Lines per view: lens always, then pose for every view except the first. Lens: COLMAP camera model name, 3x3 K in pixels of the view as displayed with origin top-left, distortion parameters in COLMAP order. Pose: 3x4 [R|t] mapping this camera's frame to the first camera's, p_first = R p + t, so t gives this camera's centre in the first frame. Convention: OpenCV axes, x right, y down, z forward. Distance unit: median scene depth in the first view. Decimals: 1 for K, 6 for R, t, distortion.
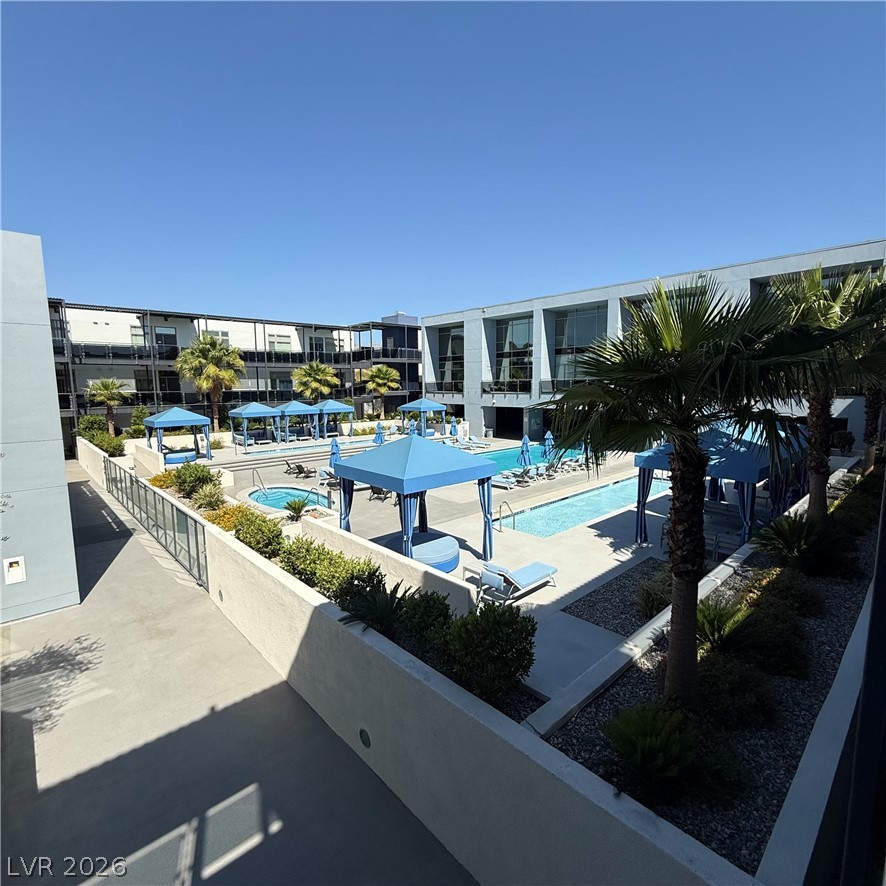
lens RADIAL K [[470.3, 0, 446.5], [0, 470.3, 440.1], [0, 0, 1]] dist [-0.001858, -0.000172]
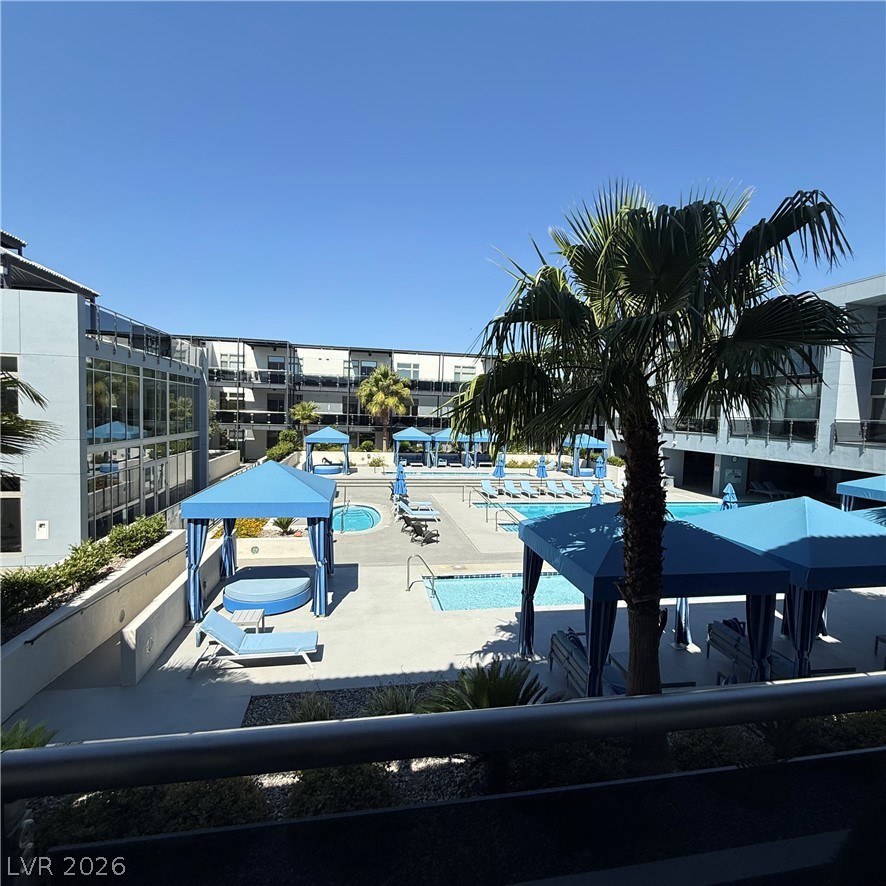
lens RADIAL K [[470.3, 0, 443.3], [0, 470.3, 444.3], [0, 0, 1]] dist [-0.001858, -0.000172]
pose [[0.842222, 0.072386, -0.534249, 0.202393], [-0.104051, 0.994139, -0.029335, -0.014735], [0.528994, 0.080296, 0.844818, 0.106522]]
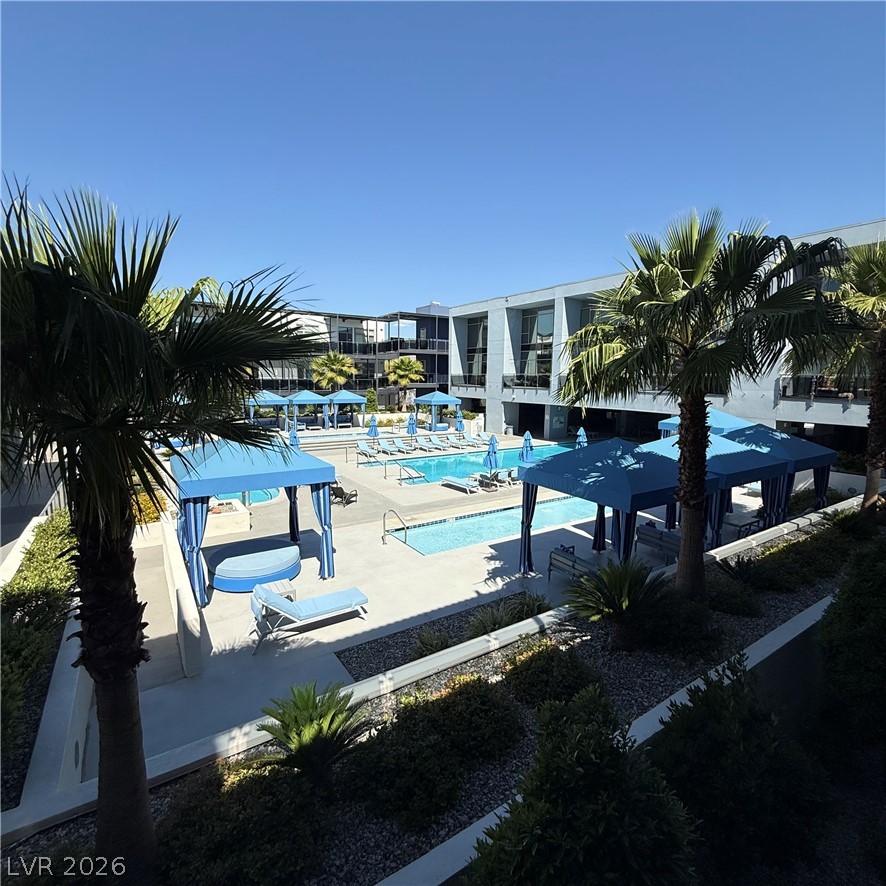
lens RADIAL K [[470.3, 0, 446.6], [0, 470.3, 442.5], [0, 0, 1]] dist [-0.001858, -0.000172]
pose [[0.986513, 0.044914, -0.157401, 0.122973], [-0.041897, 0.998870, 0.022438, -0.006580], [0.158231, -0.015541, 0.987280, 0.051572]]
